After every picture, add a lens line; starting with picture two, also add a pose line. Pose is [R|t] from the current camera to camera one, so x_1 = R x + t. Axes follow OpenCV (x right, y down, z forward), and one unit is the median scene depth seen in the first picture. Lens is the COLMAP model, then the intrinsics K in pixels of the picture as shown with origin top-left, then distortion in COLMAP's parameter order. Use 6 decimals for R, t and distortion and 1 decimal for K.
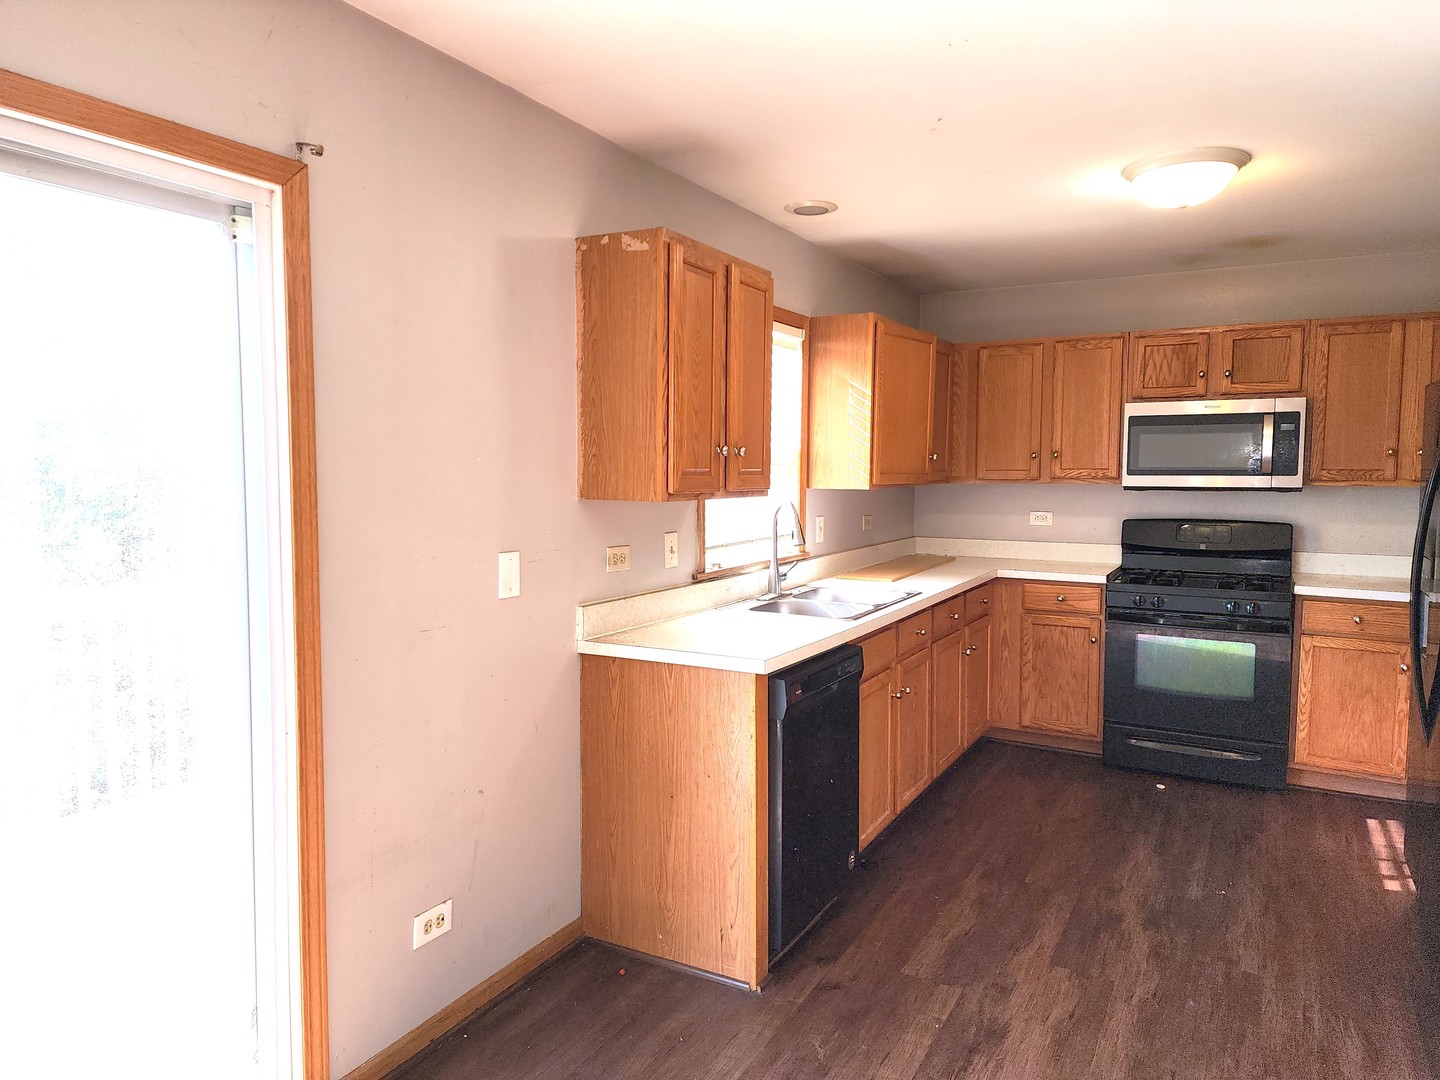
lens RADIAL K [[954.0, 0, 723.5], [0, 954.0, 529.1], [0, 0, 1]] dist [0.122221, -0.113138]
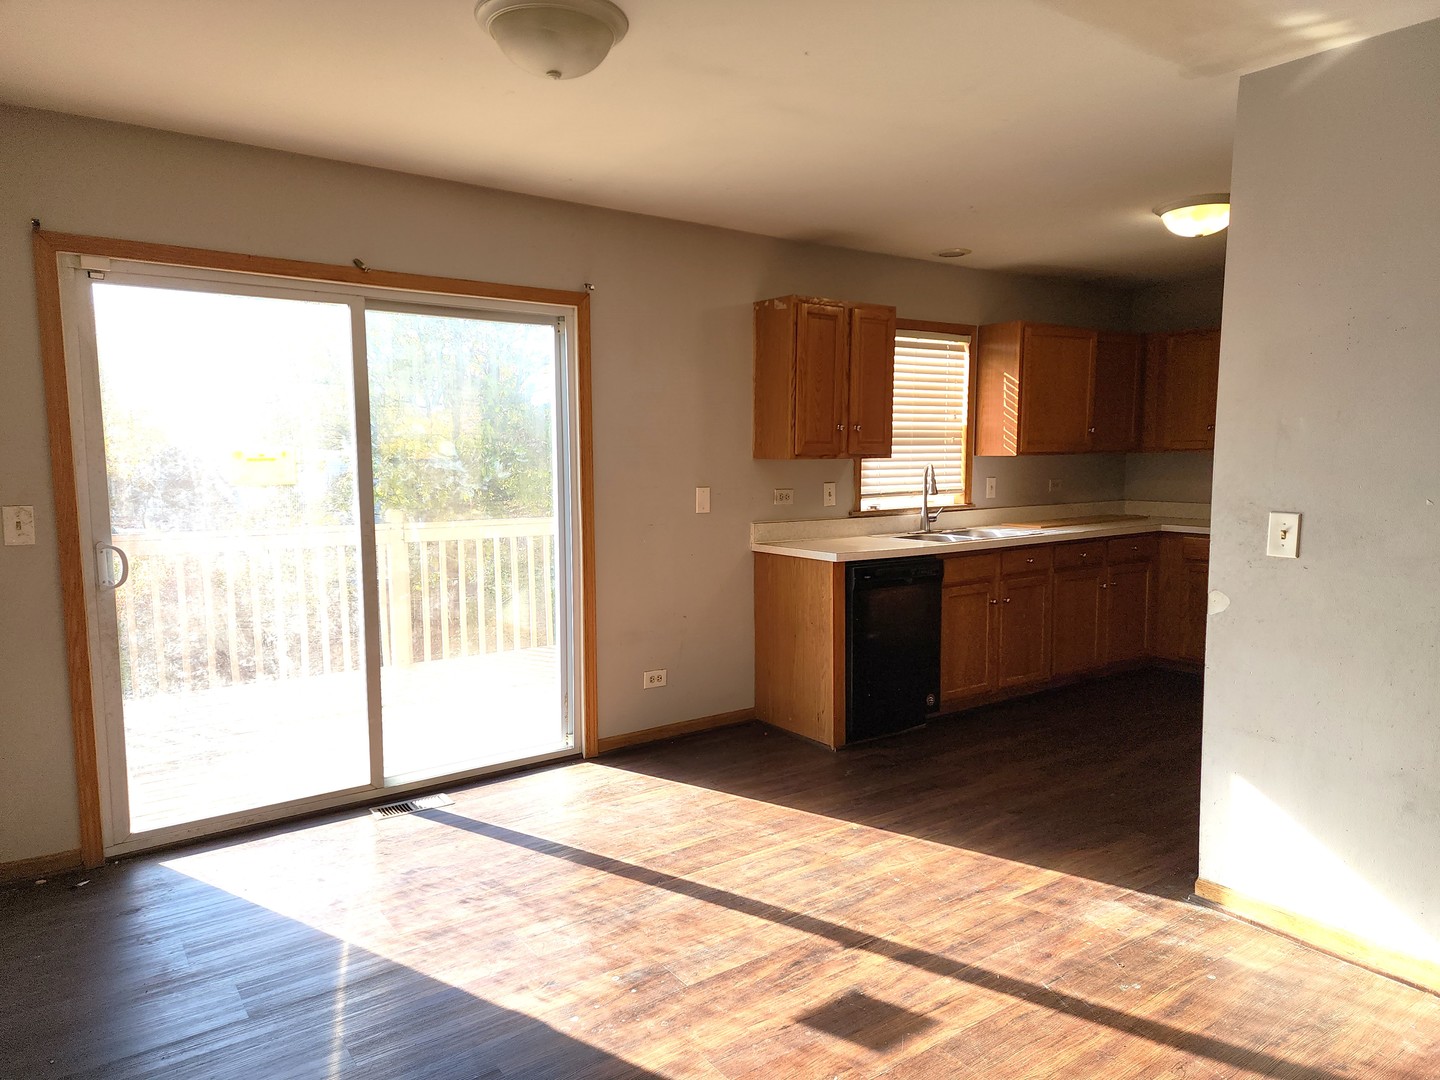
lens RADIAL K [[934.6, 0, 720.0], [0, 934.6, 540.0], [0, 0, 1]] dist [0.128998, -0.114985]
pose [[0.904177, 0.034972, -0.425725, 0.401458], [-0.022829, 0.999175, 0.033594, 0.045884], [0.426548, -0.020656, 0.904229, -0.409009]]
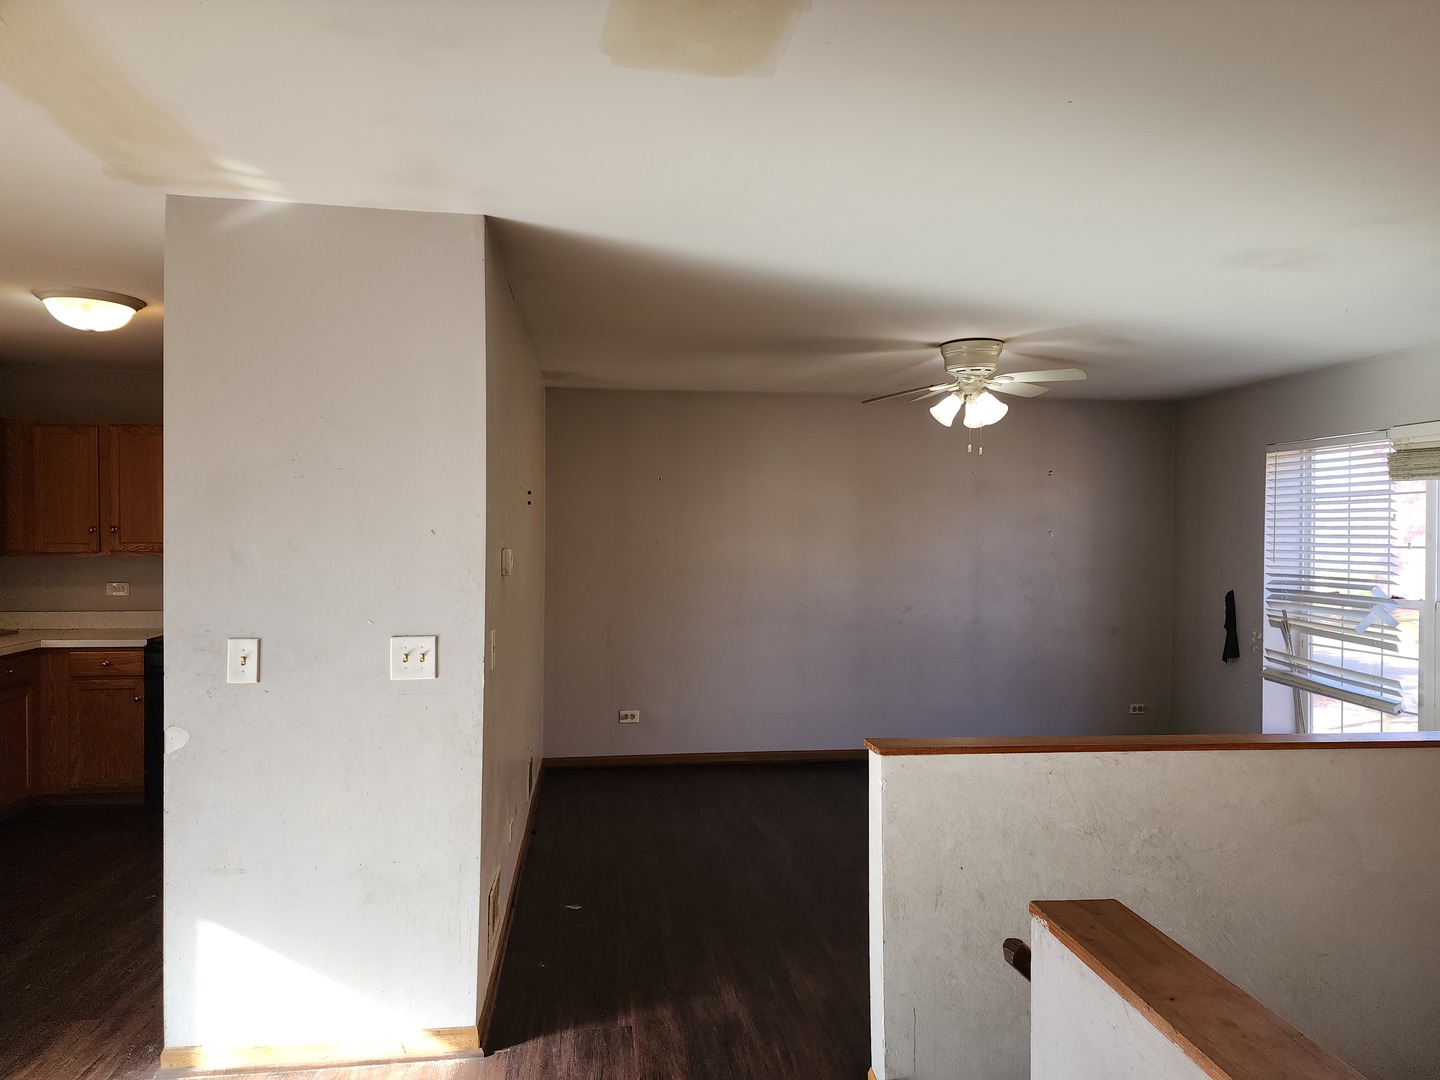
lens RADIAL K [[960.2, 0, 720.0], [0, 960.2, 540.0], [0, 0, 1]] dist [0.070782, -0.065411]
pose [[0.798221, -0.003882, 0.602353, 0.319169], [0.037696, 0.998341, -0.043520, 0.010206], [-0.601184, 0.057445, 0.797043, -0.375077]]
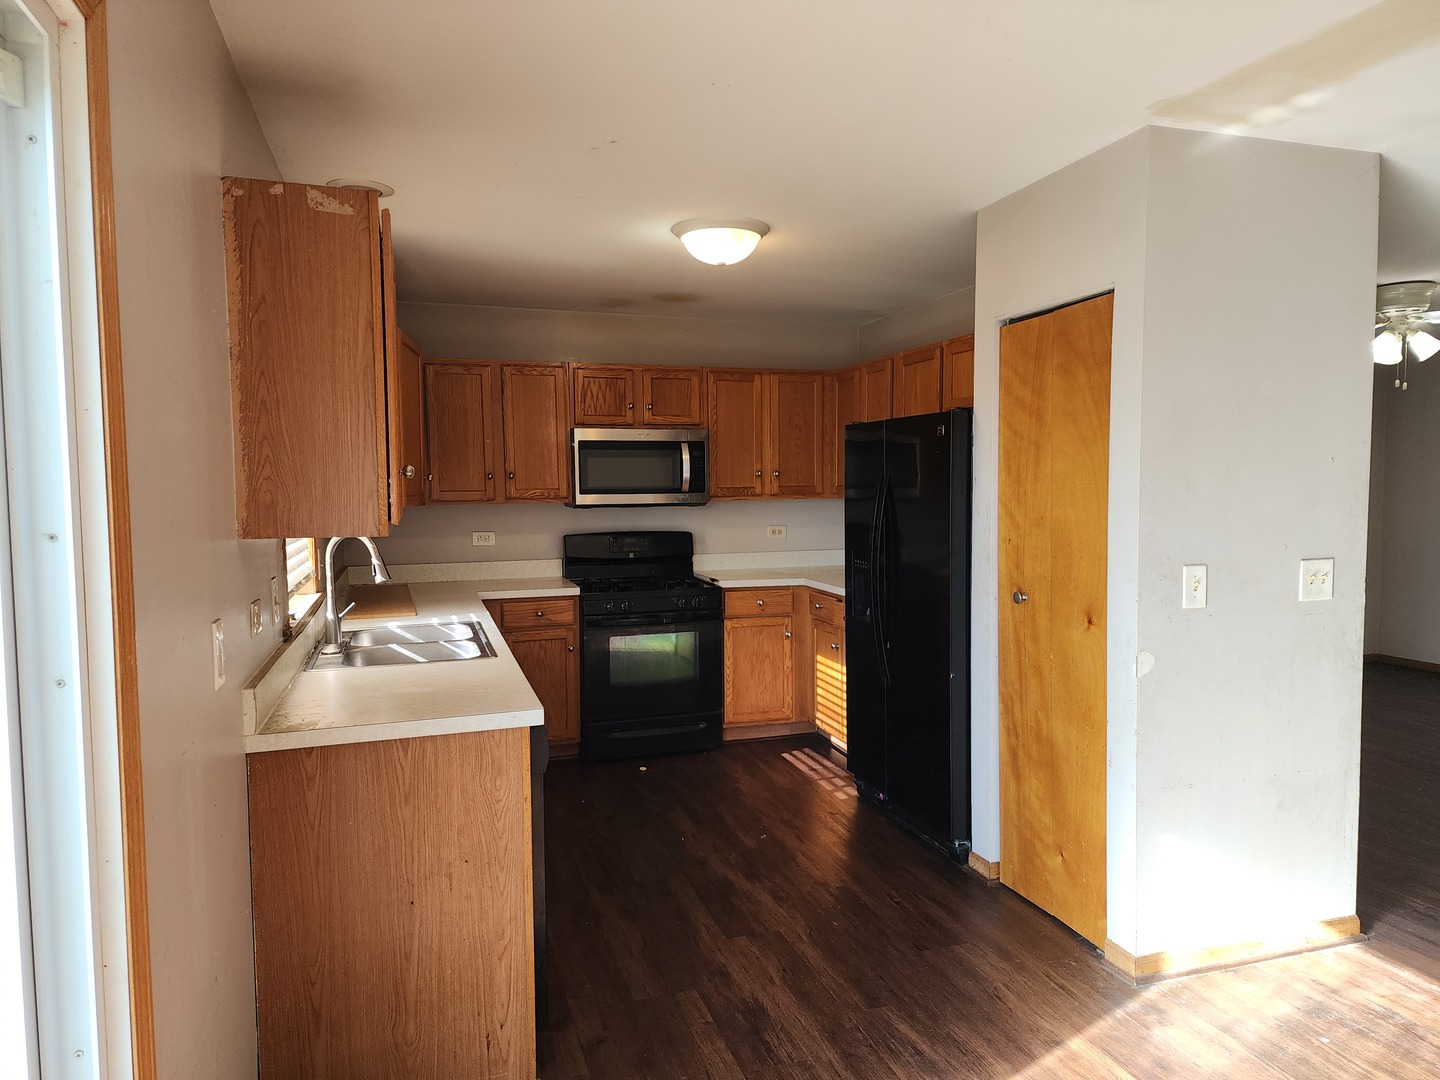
lens RADIAL K [[960.2, 0, 720.0], [0, 960.2, 540.0], [0, 0, 1]] dist [0.070782, -0.065411]
pose [[0.687817, -0.055158, 0.723785, -0.347809], [0.062321, 0.997914, 0.016824, -0.016826], [-0.723204, 0.033535, 0.689820, 0.190612]]
